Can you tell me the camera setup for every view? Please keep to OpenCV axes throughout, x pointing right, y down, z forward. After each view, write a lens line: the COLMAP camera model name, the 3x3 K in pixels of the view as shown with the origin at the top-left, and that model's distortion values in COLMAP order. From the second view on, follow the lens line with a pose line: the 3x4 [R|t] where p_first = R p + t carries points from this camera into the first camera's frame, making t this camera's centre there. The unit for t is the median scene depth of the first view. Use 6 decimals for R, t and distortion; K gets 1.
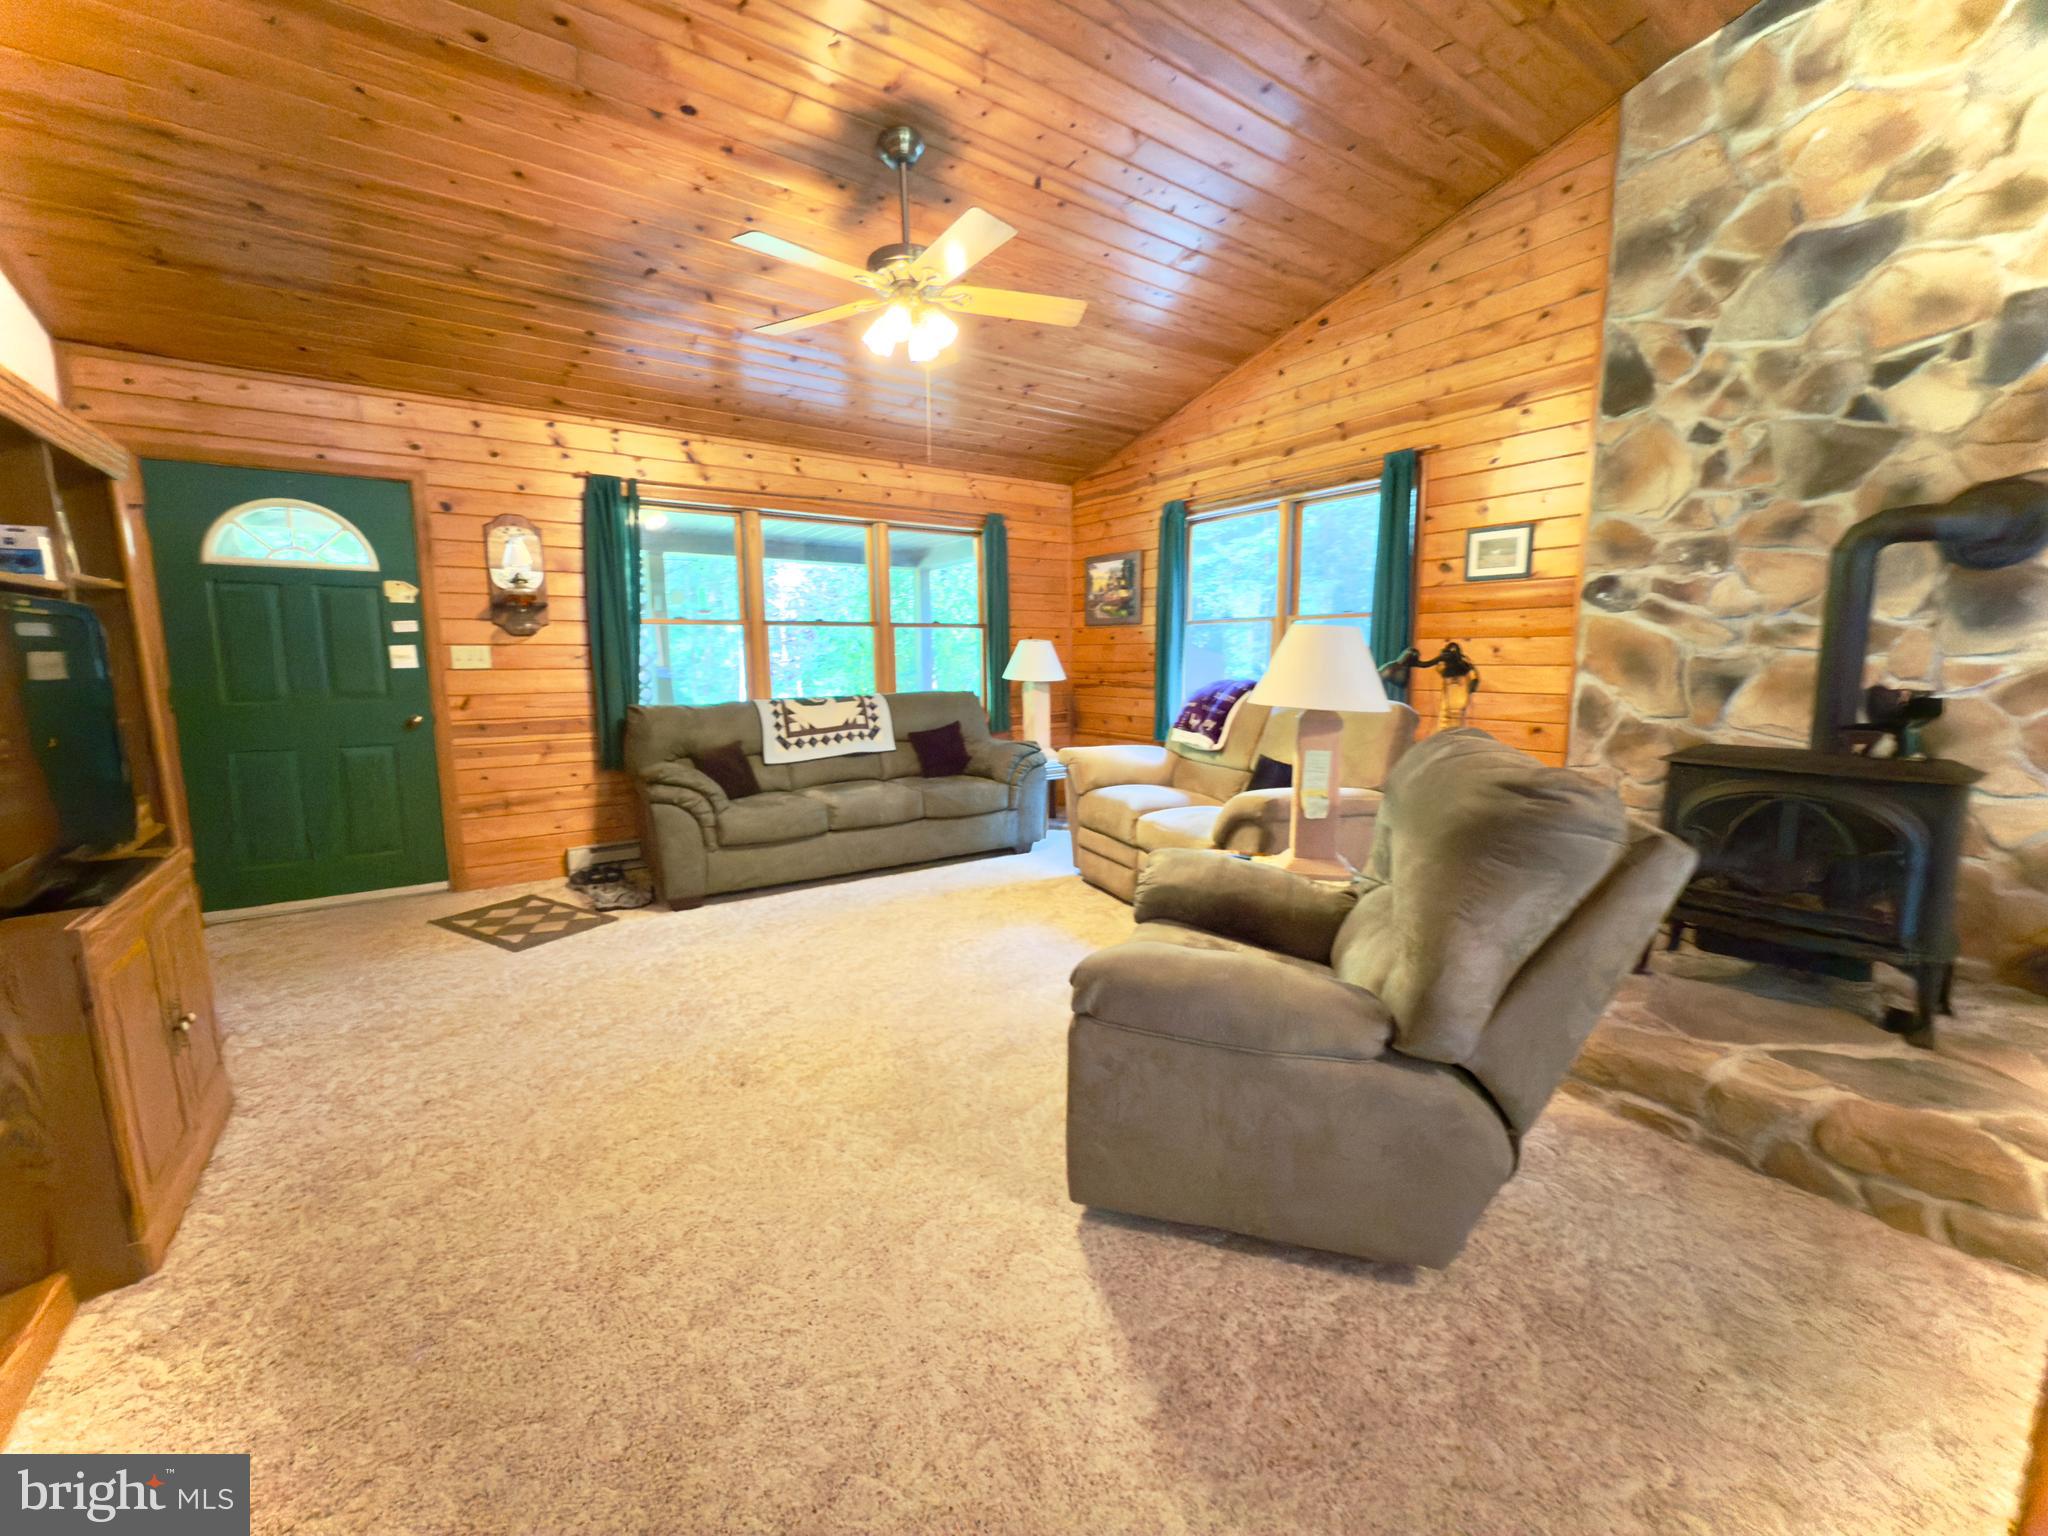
lens RADIAL K [[817.9, 0, 1021.8], [0, 817.9, 770.5], [0, 0, 1]] dist [-0.000870, -0.000805]
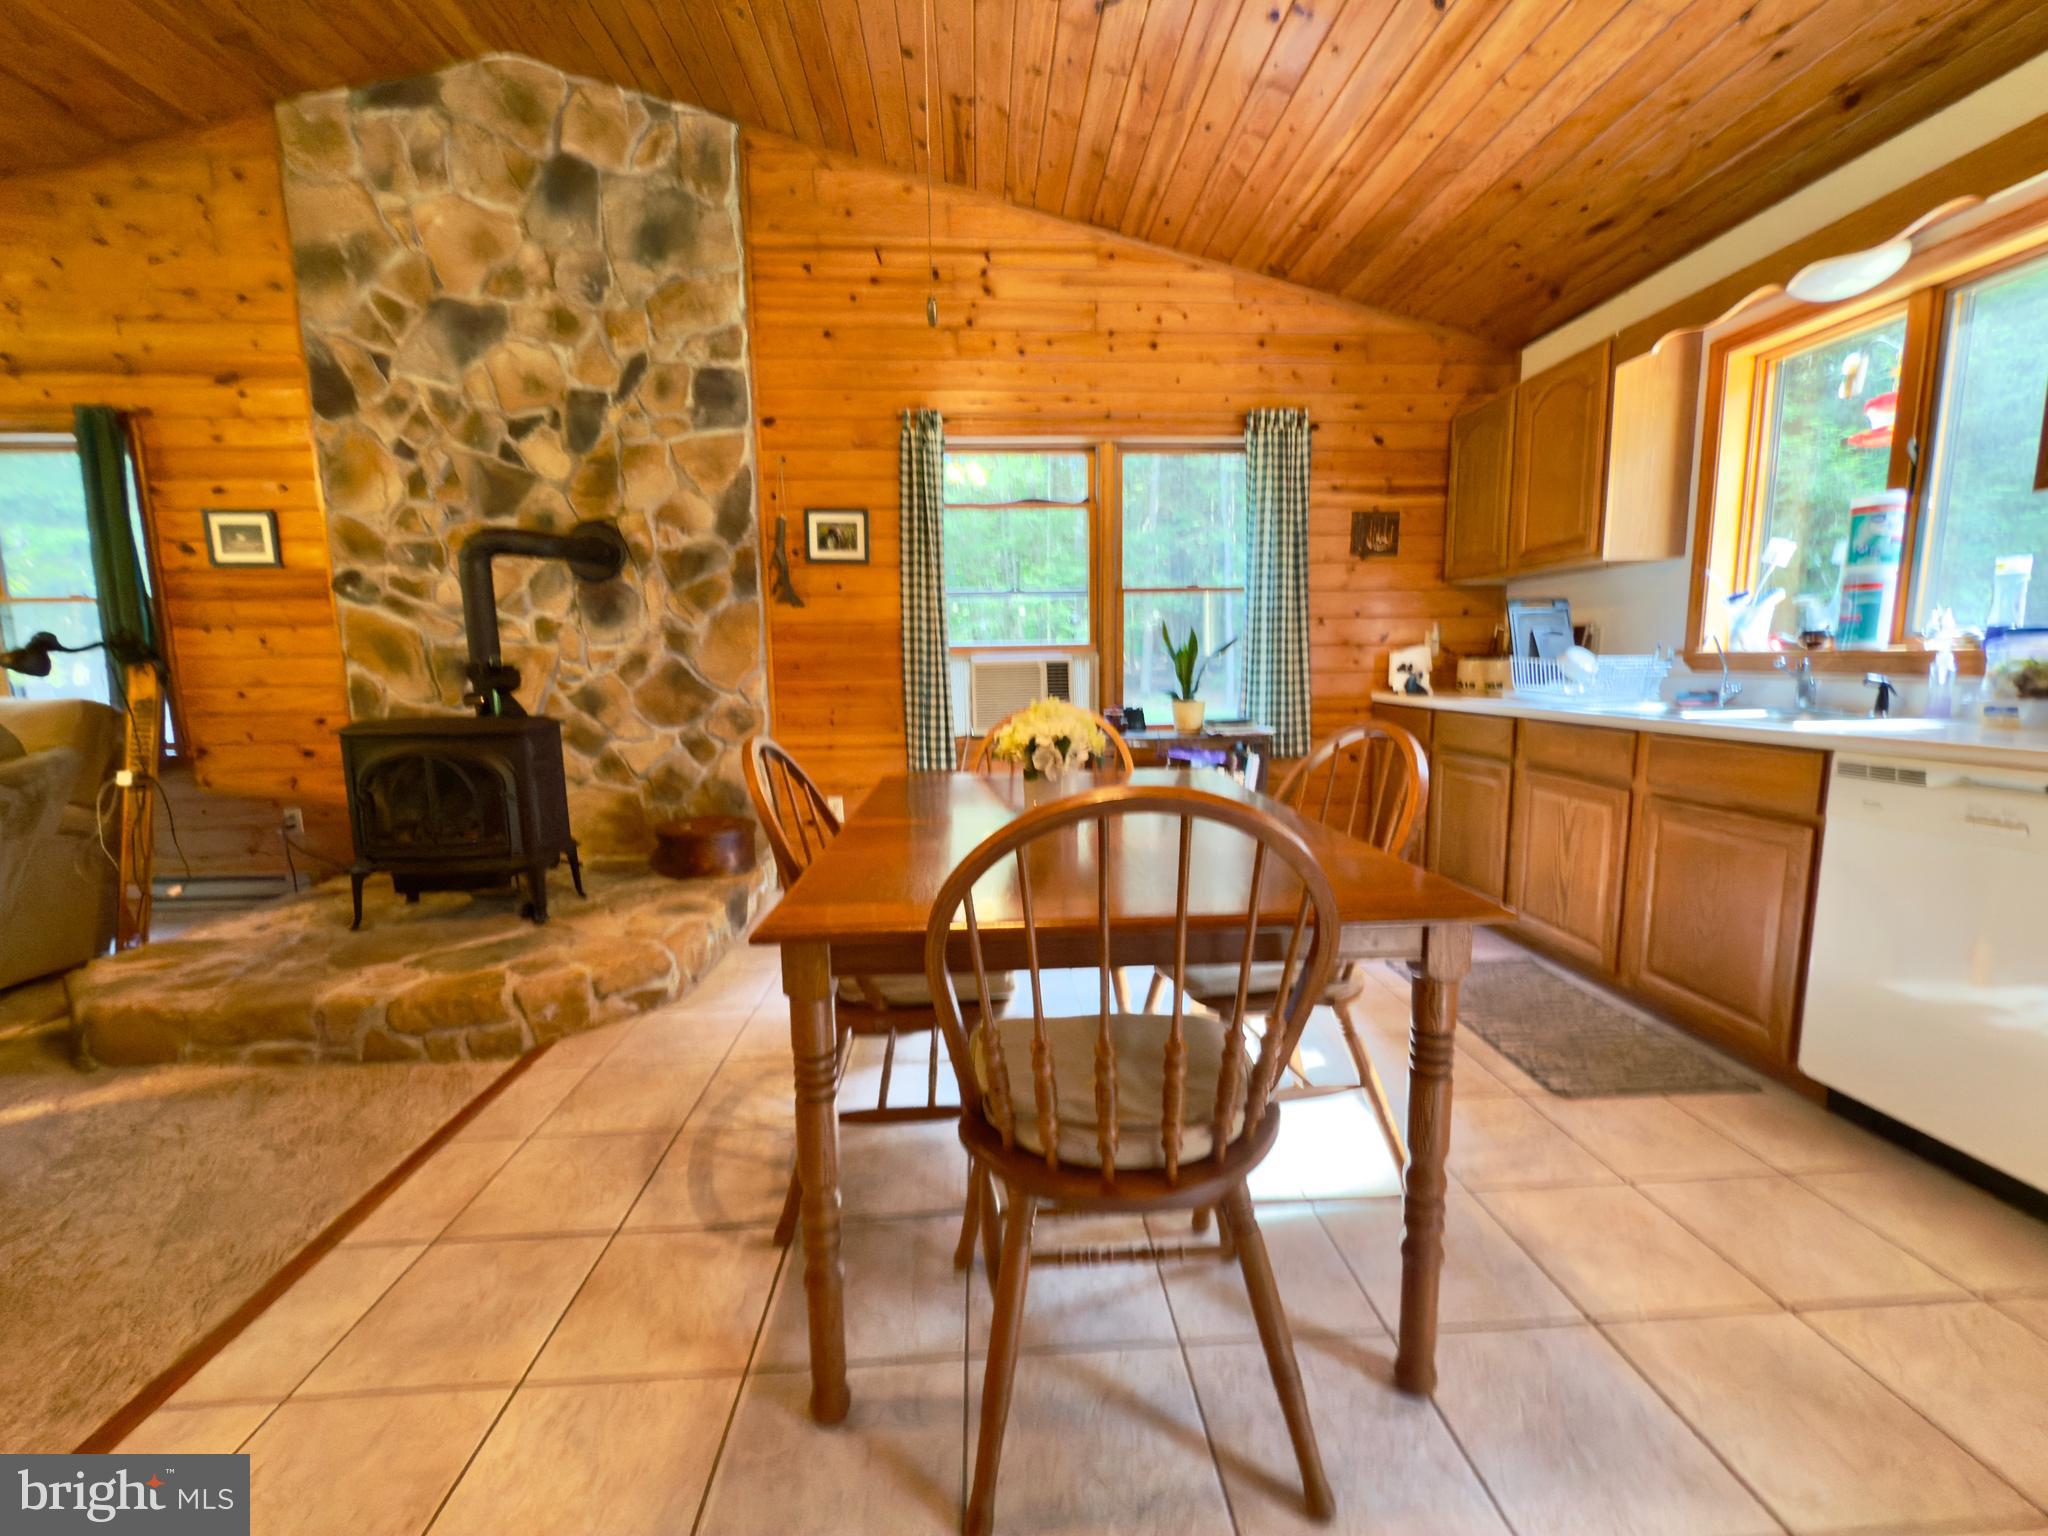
lens RADIAL K [[817.9, 0, 1023.2], [0, 817.9, 768.7], [0, 0, 1]] dist [-0.000870, -0.000805]
pose [[0.528187, -0.115427, 0.841246, 0.283700], [0.127040, 0.990309, 0.056116, 0.073960], [-0.839571, 0.077232, 0.537732, -0.306237]]
